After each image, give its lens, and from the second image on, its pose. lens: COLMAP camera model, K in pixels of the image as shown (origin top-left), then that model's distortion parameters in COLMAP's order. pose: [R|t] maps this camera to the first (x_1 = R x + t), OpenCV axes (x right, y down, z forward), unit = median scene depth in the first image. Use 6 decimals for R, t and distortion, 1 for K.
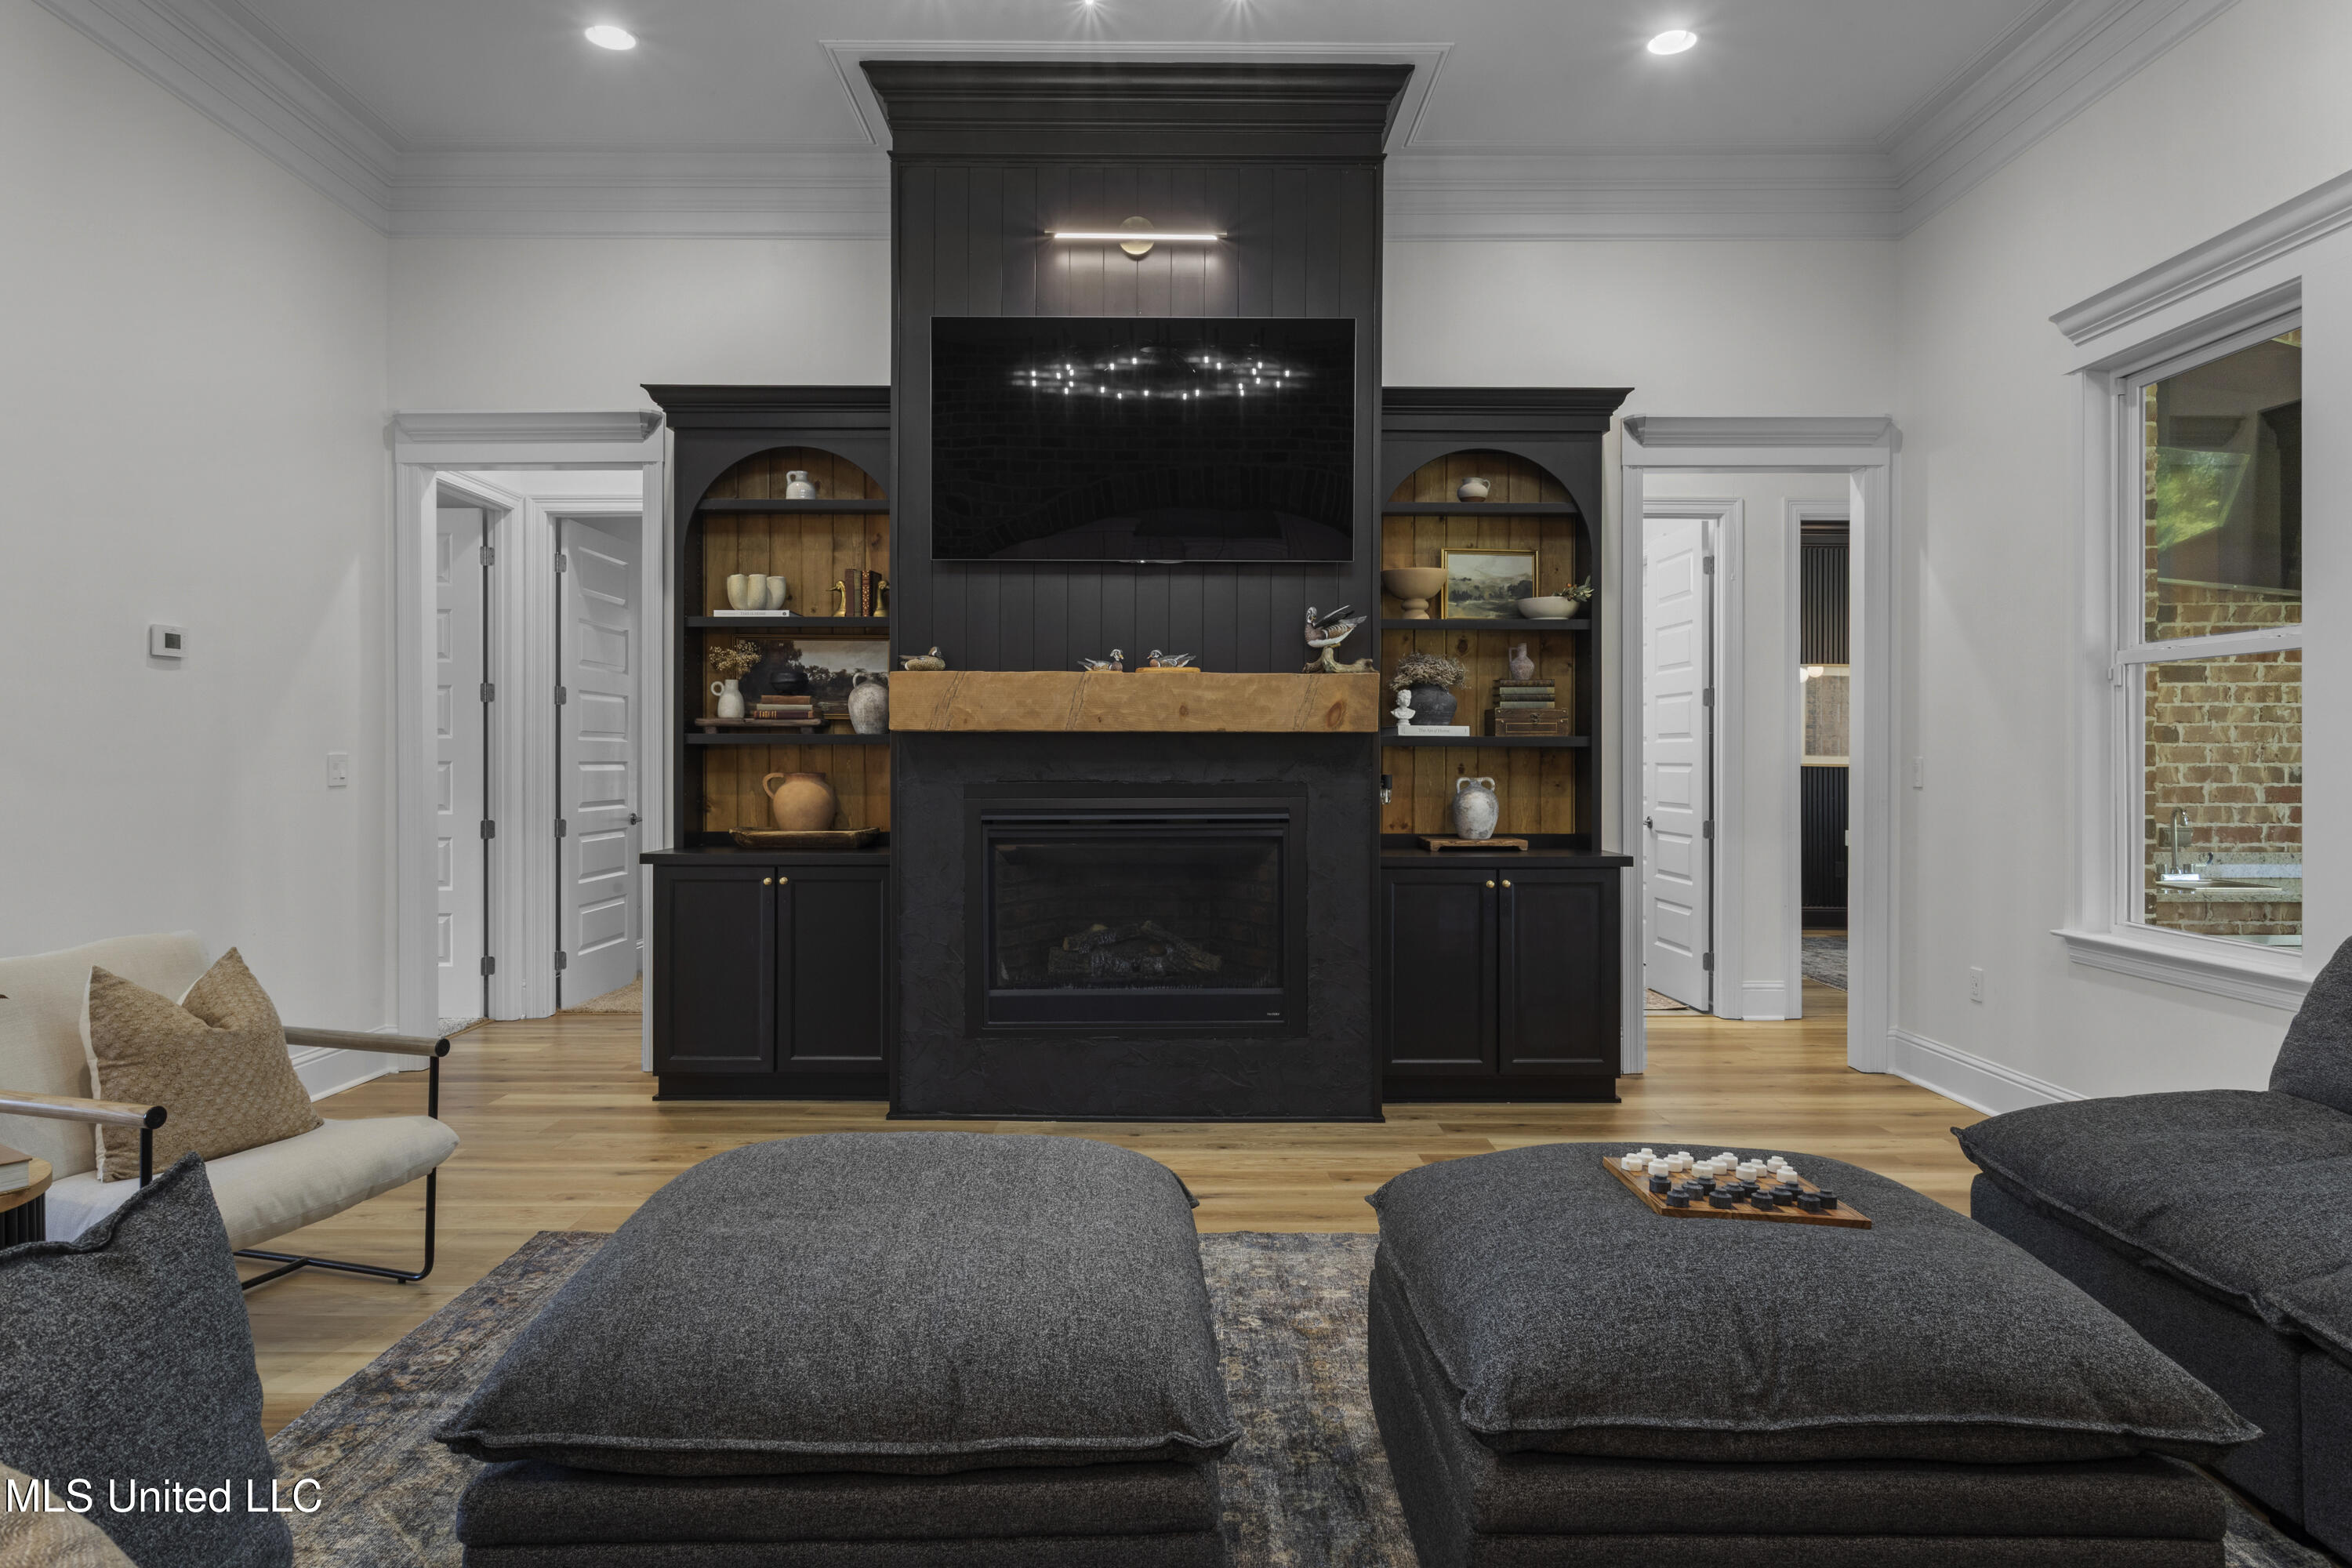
lens RADIAL K [[1435.4, 0, 1183.3], [0, 1435.4, 747.7], [0, 0, 1]] dist [-0.005643, -0.000645]
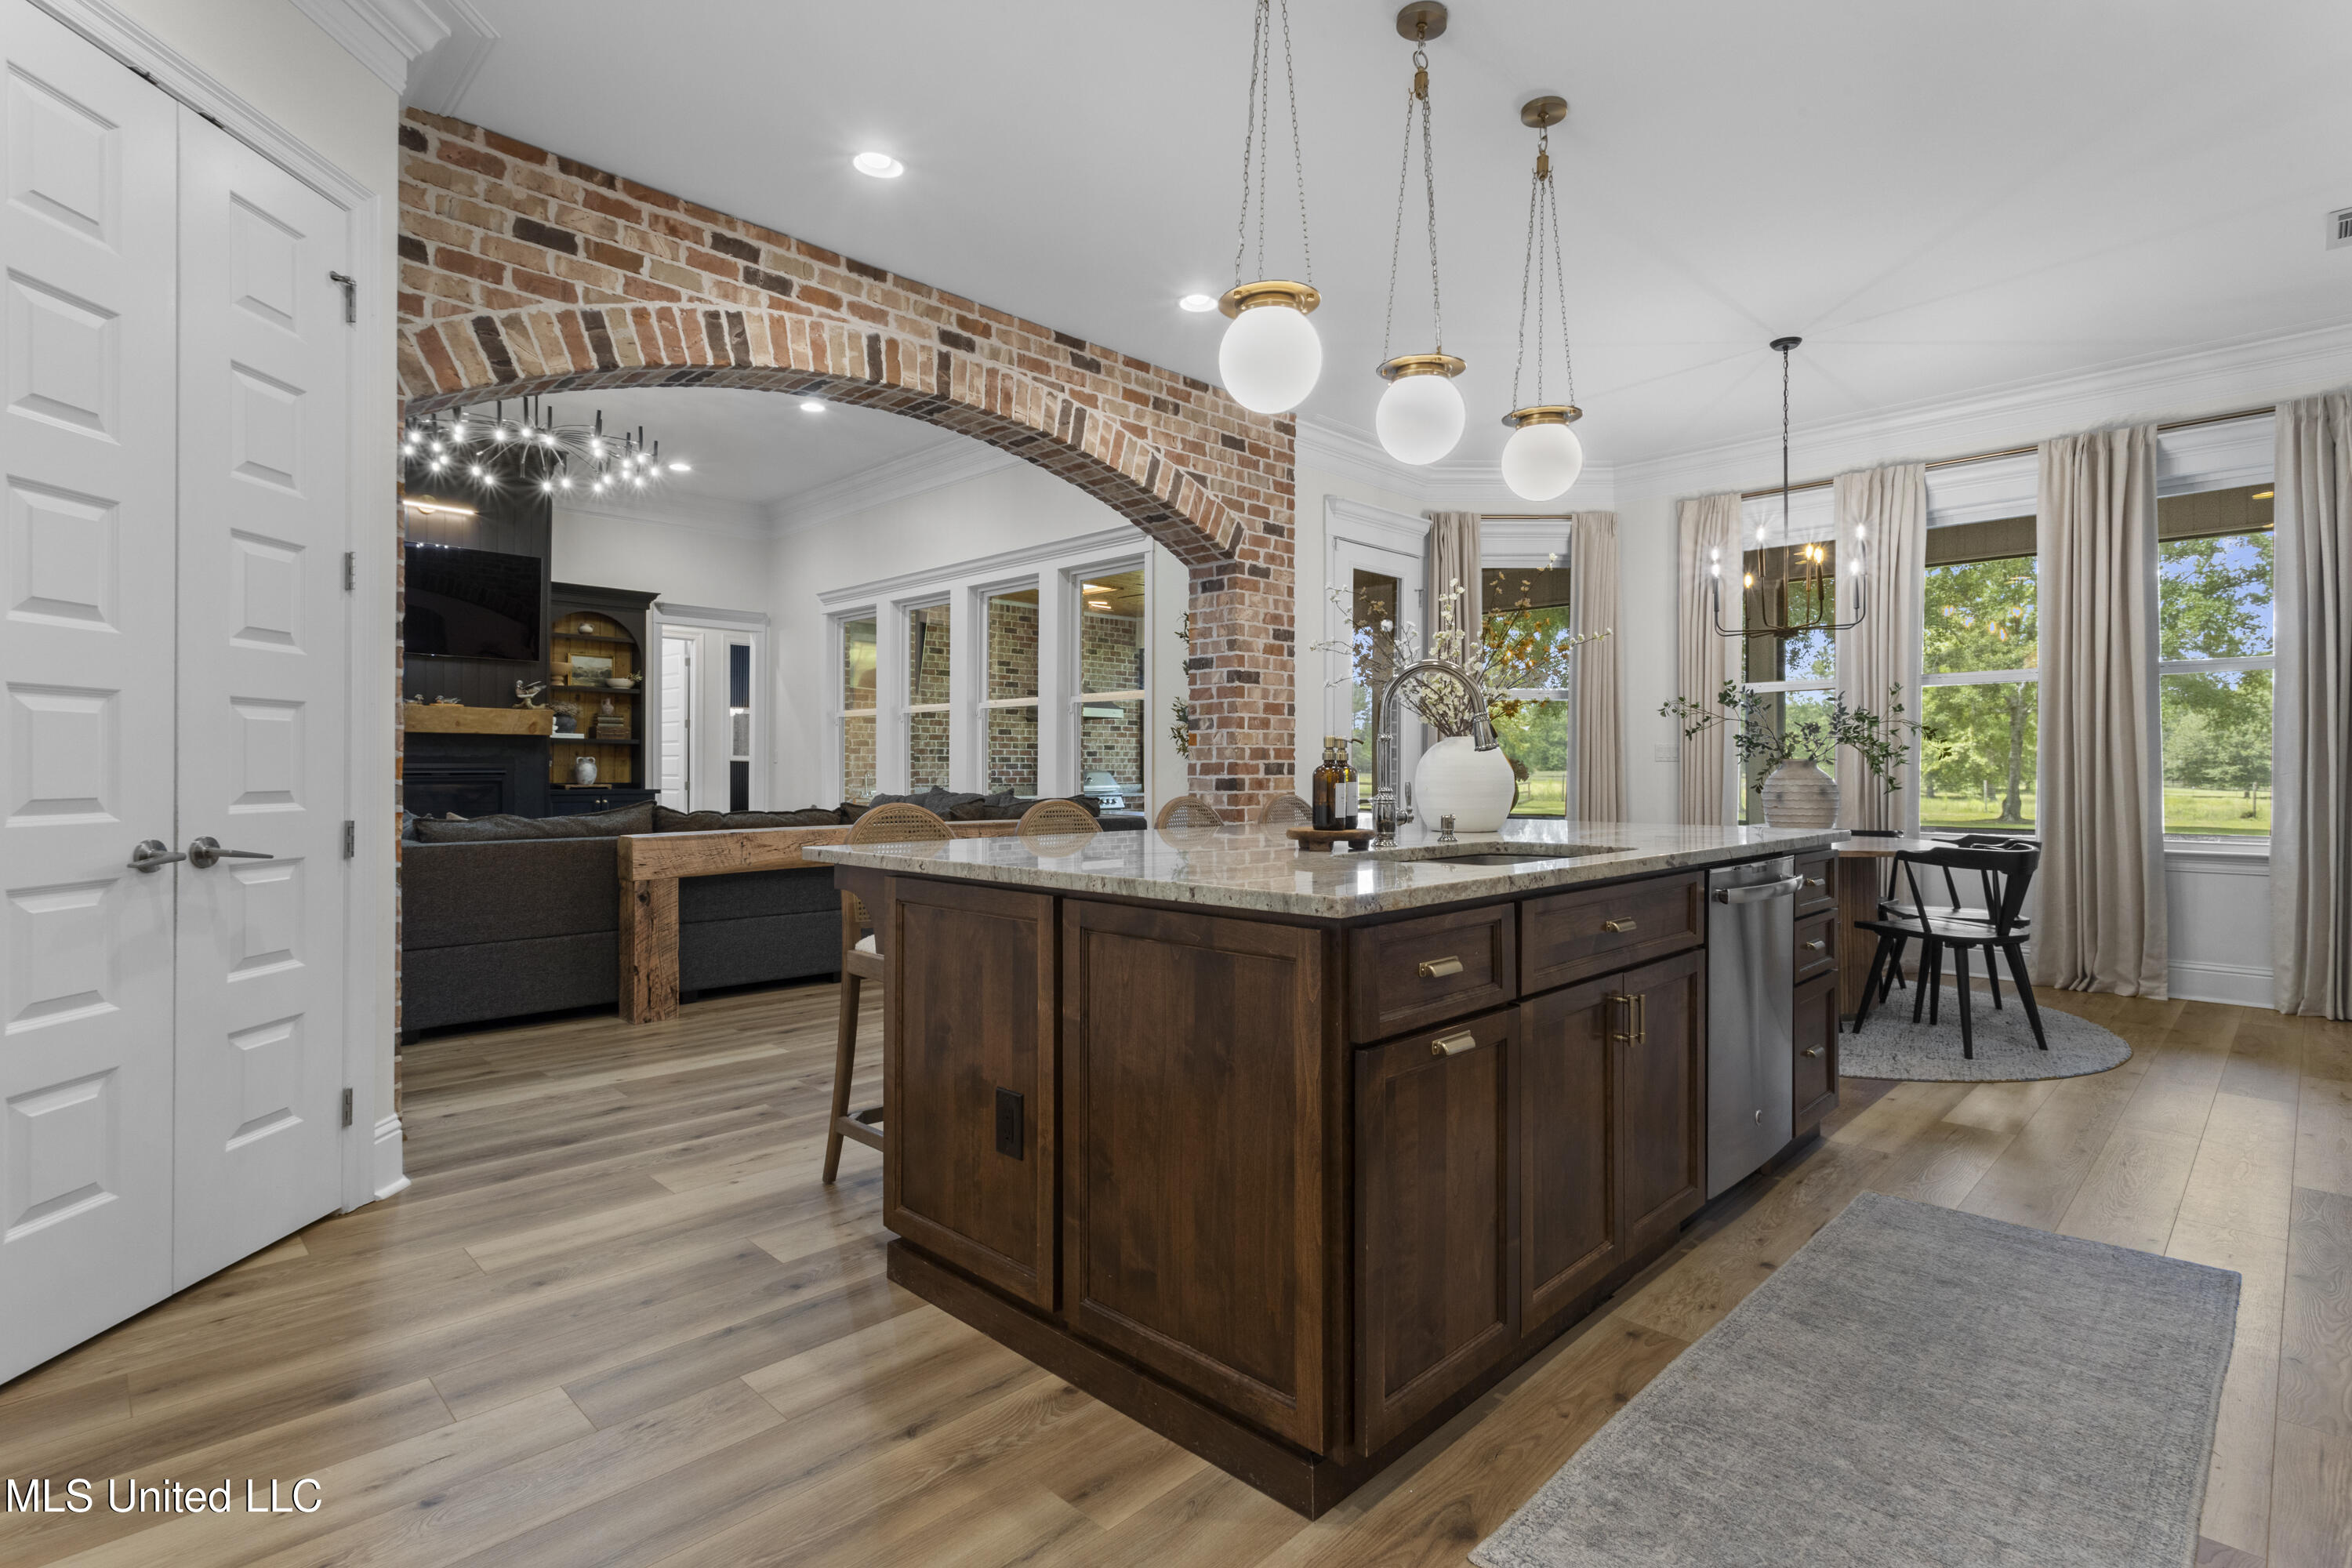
lens RADIAL K [[1118.7, 0, 1170.9], [0, 1118.7, 748.3], [0, 0, 1]] dist [0.001850, 0.000732]
pose [[0.708531, 0.012002, 0.705578, -0.385633], [-0.000029, 0.999856, -0.016979, 0.036963], [-0.705680, 0.012010, 0.708429, -0.890452]]
